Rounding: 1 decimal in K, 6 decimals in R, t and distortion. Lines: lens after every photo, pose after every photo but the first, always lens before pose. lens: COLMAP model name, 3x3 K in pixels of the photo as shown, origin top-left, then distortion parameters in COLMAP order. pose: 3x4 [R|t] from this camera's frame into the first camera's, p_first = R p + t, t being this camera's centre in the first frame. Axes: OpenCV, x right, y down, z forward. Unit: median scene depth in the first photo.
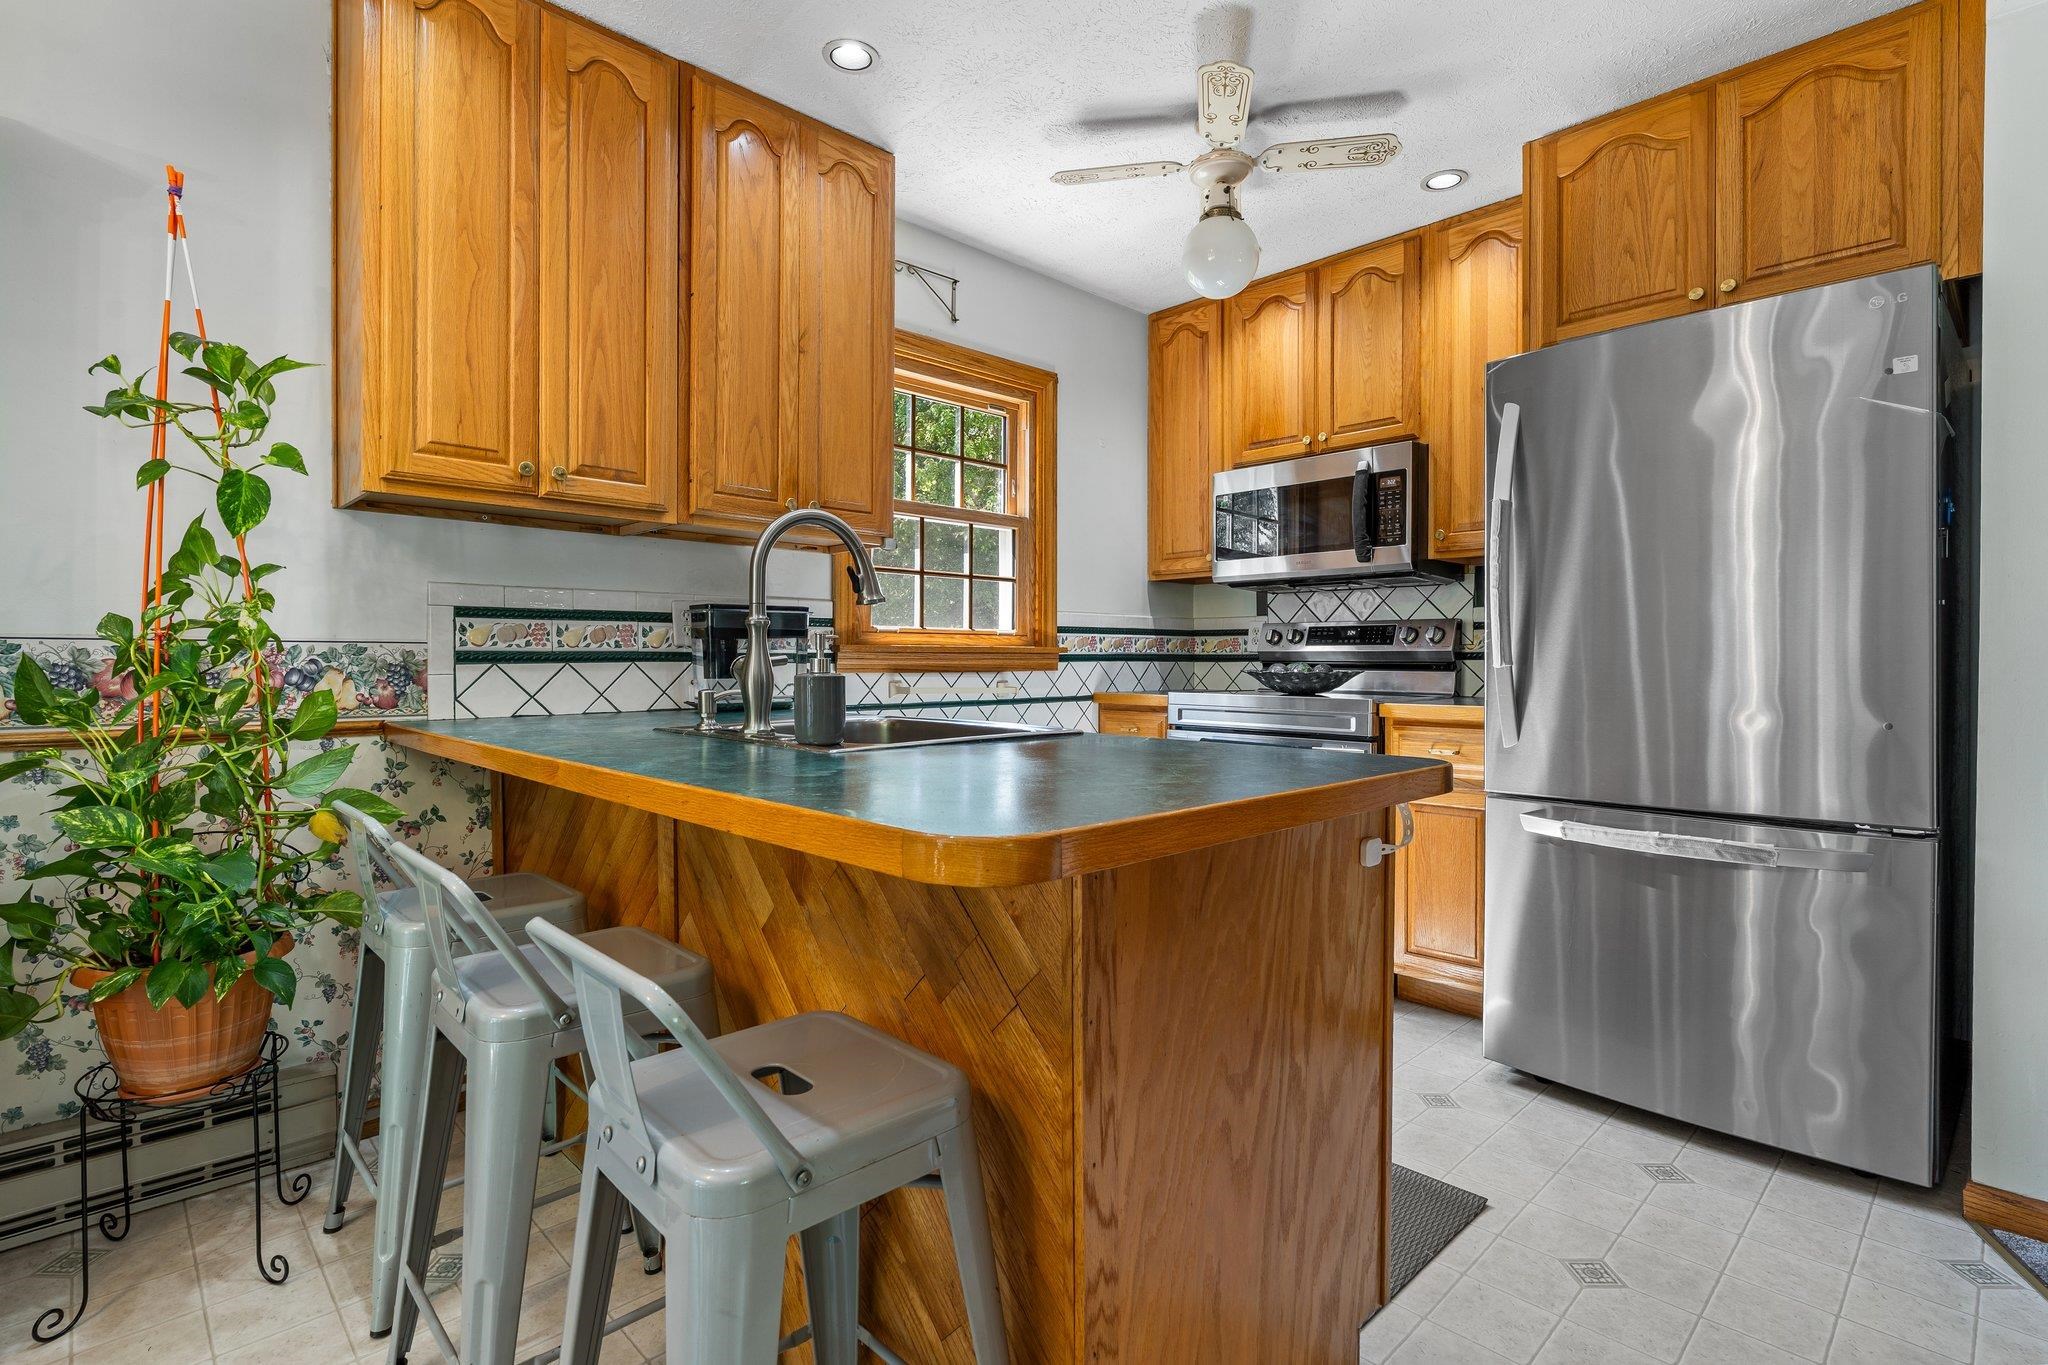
lens RADIAL K [[989.8, 0, 1024.1], [0, 989.8, 664.6], [0, 0, 1]] dist [0.002381, 0.000275]
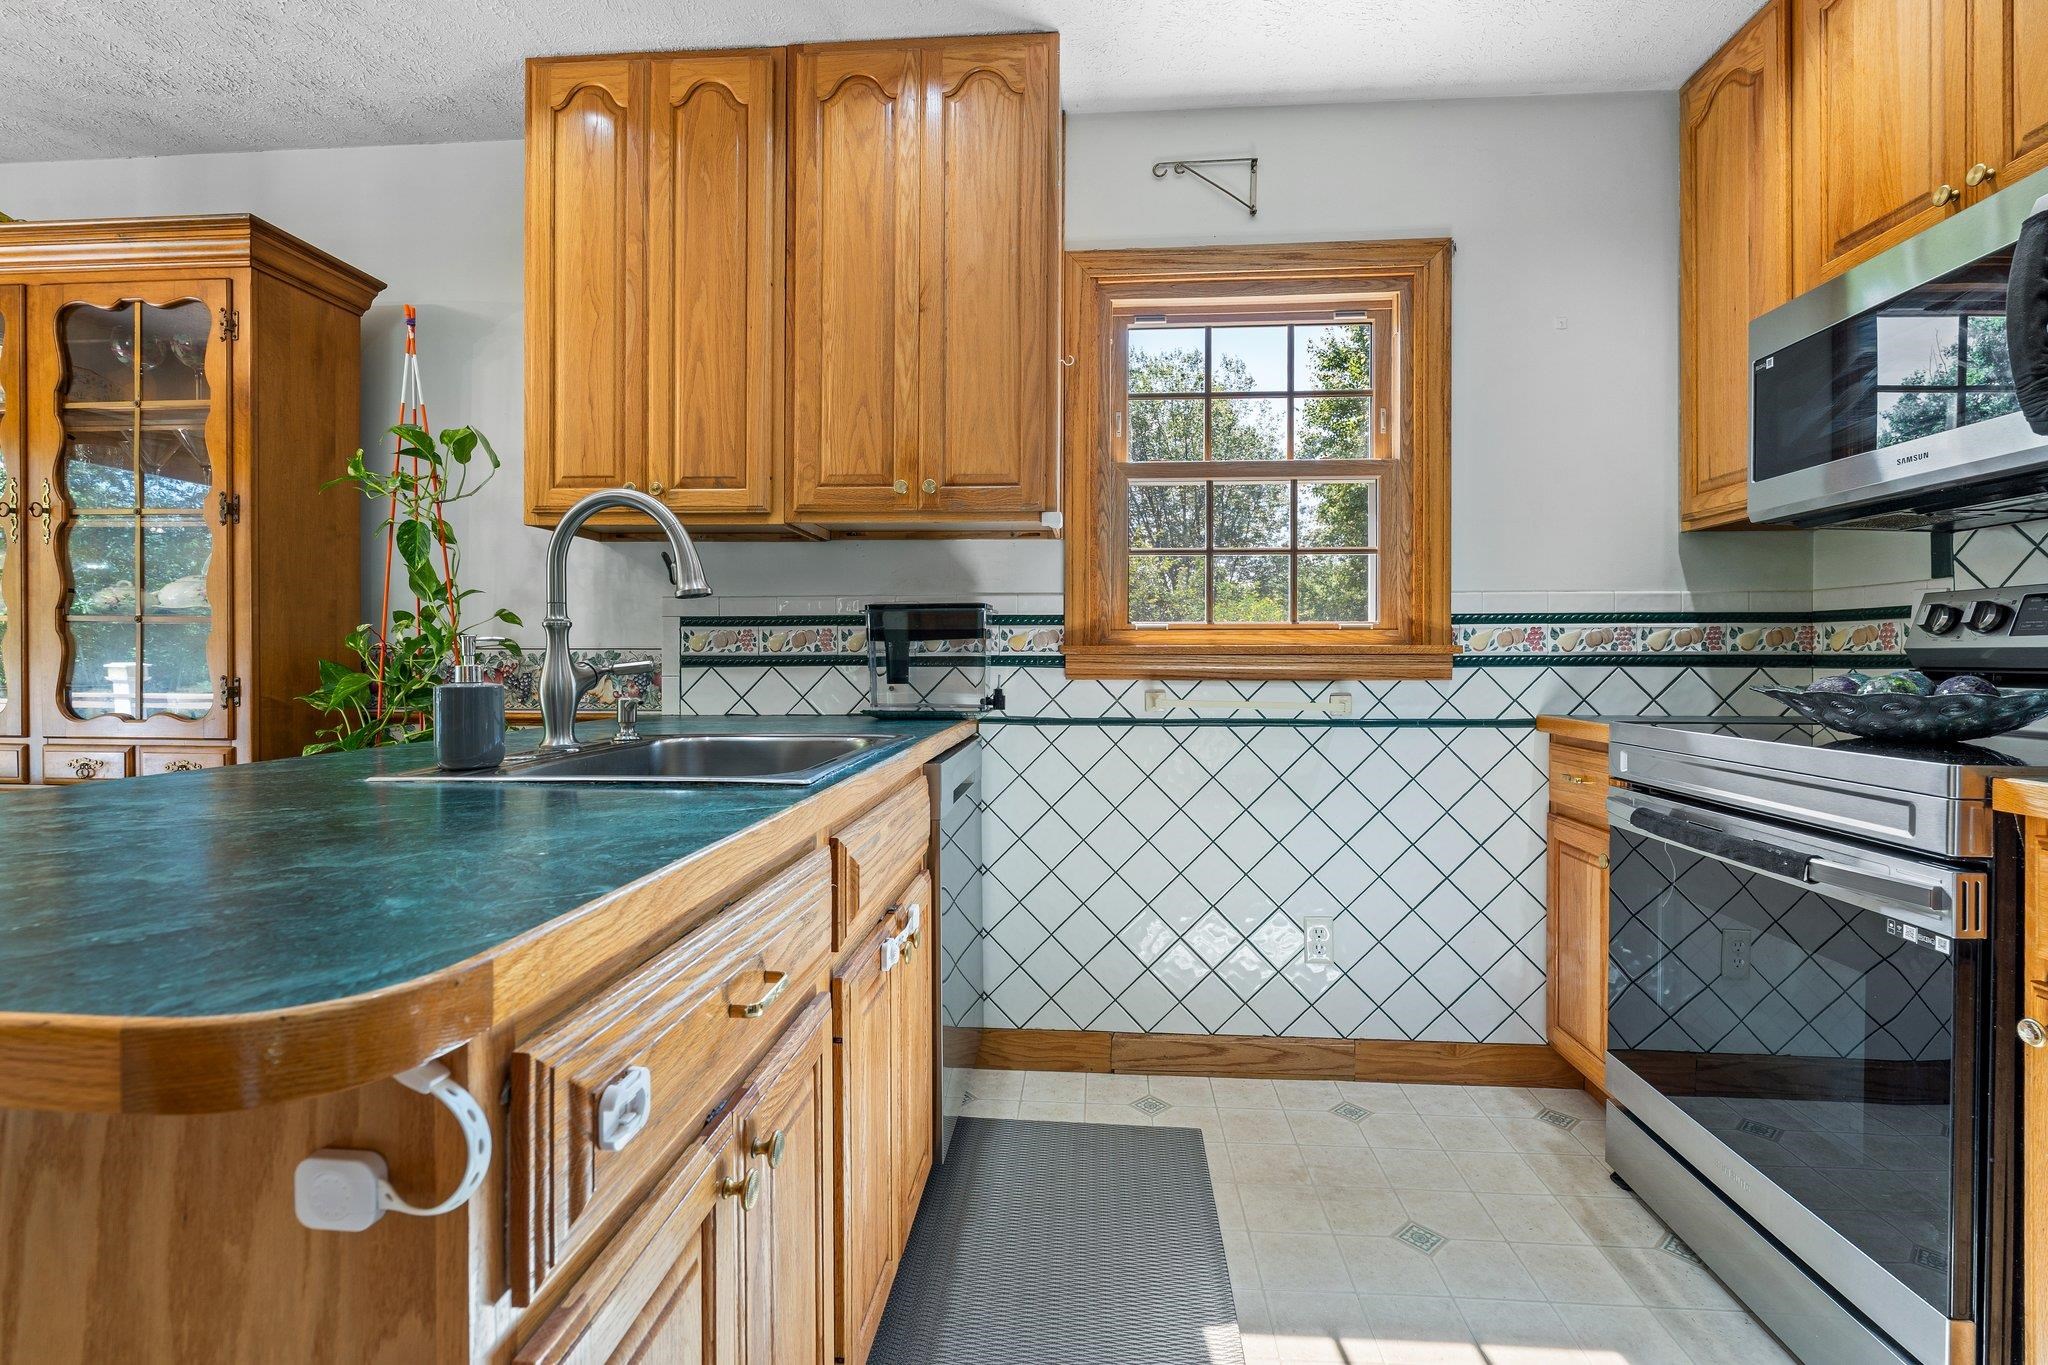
lens RADIAL K [[911.2, 0, 1030.0], [0, 911.2, 662.0], [0, 0, 1]] dist [-0.004432, 0.000349]
pose [[0.664210, 0.002194, -0.747543, 0.443549], [-0.003881, 0.999992, -0.000513, -0.006874], [0.747536, 0.003242, 0.664213, 0.548469]]
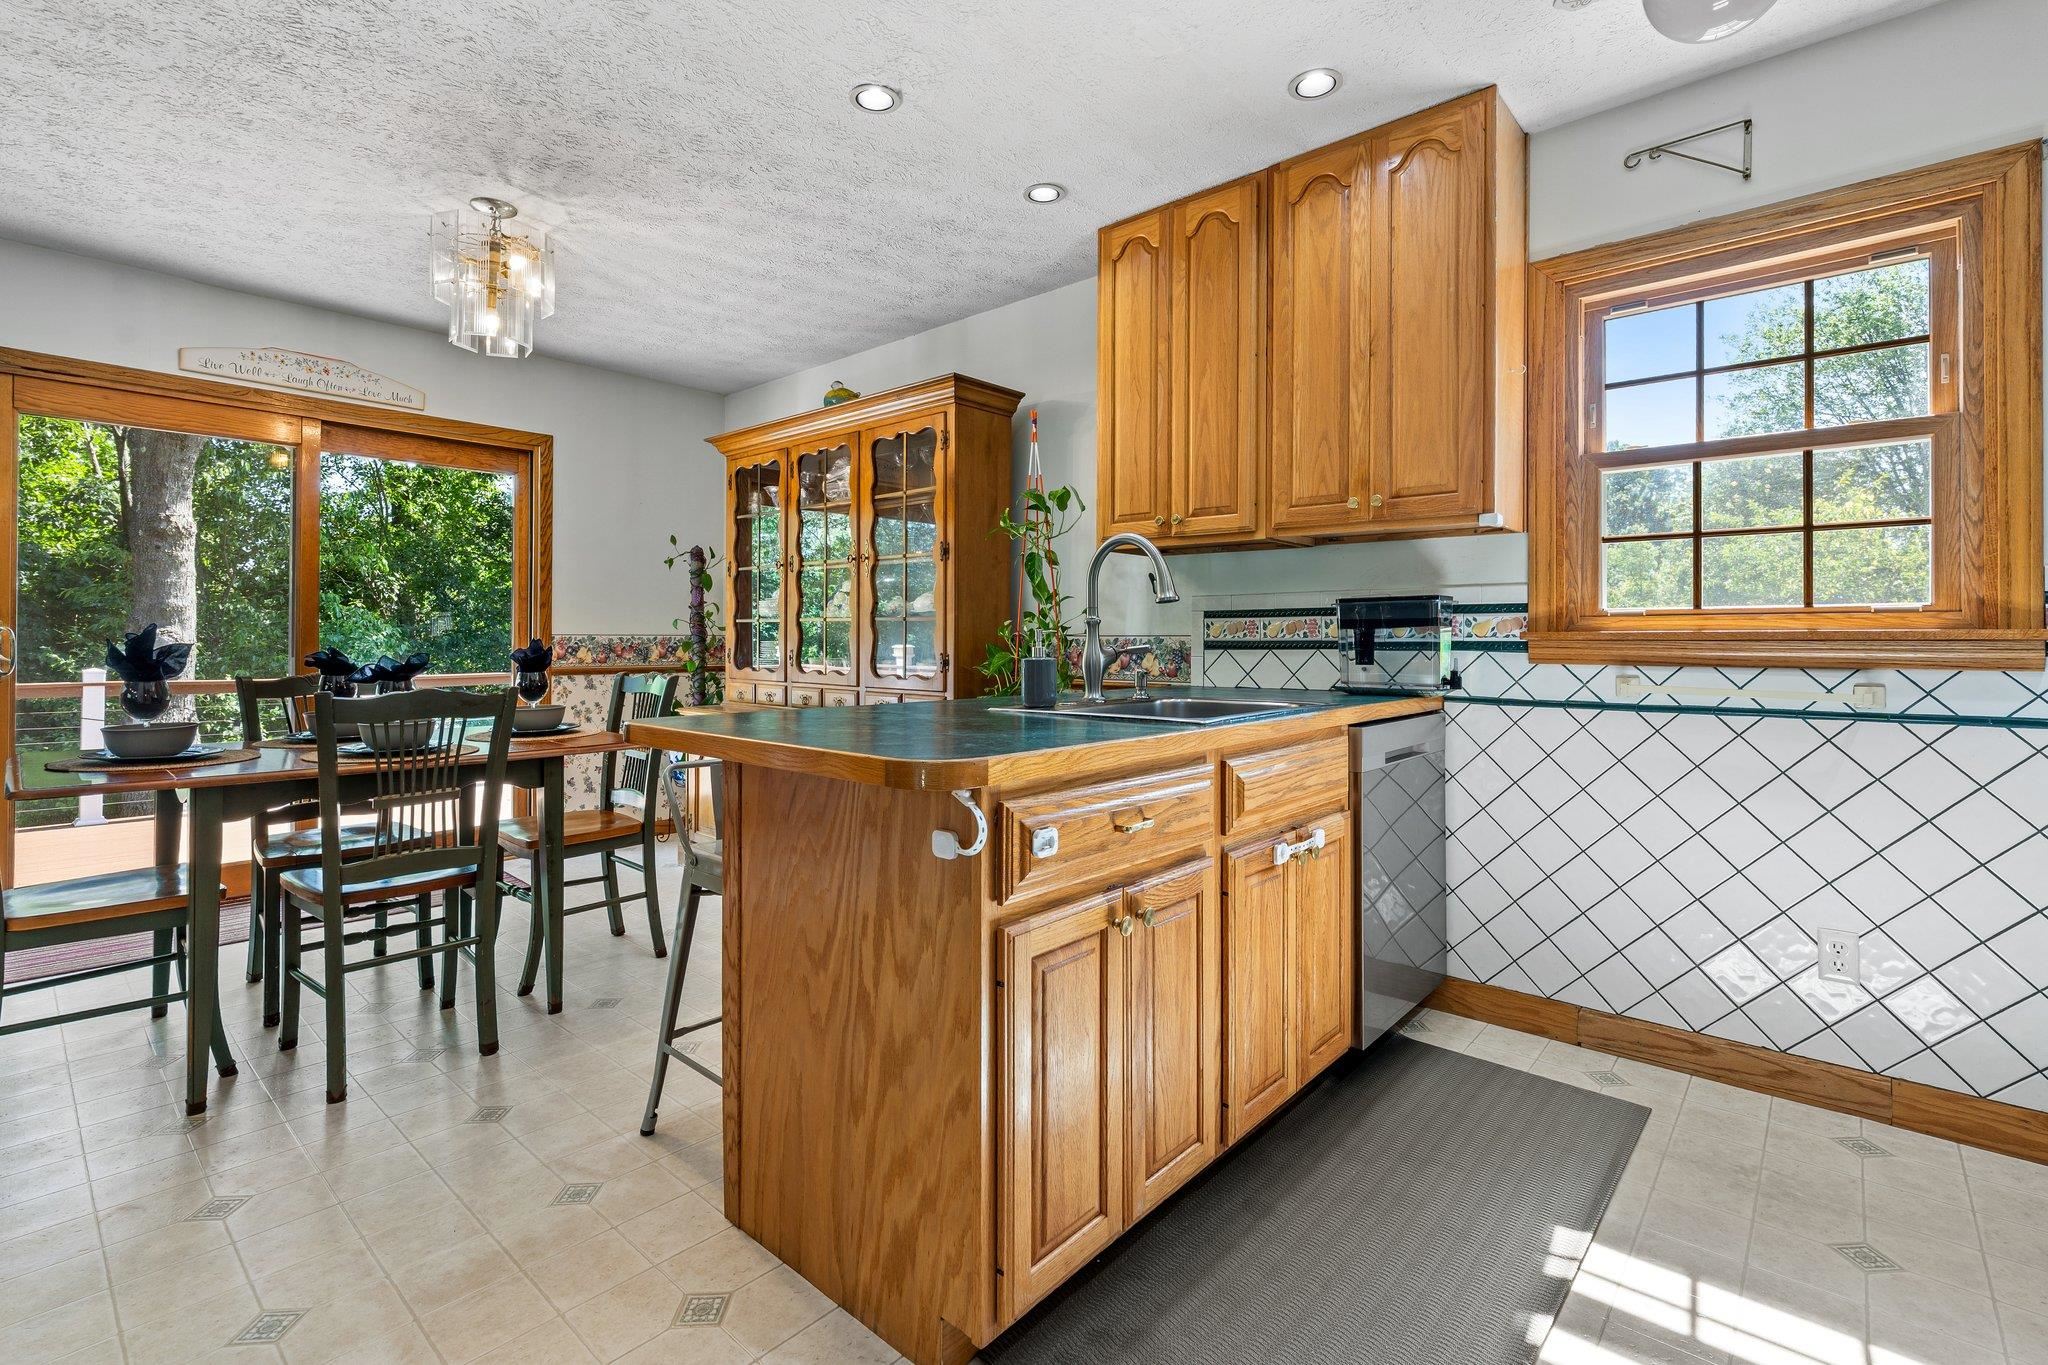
lens RADIAL K [[924.6, 0, 1034.3], [0, 924.6, 634.4], [0, 0, 1]] dist [-0.000801, 0.000194]
pose [[0.081460, -0.008378, -0.996641, 0.730803], [-0.007979, 0.999927, -0.009058, -0.008095], [0.996645, 0.008690, 0.081387, 0.574609]]
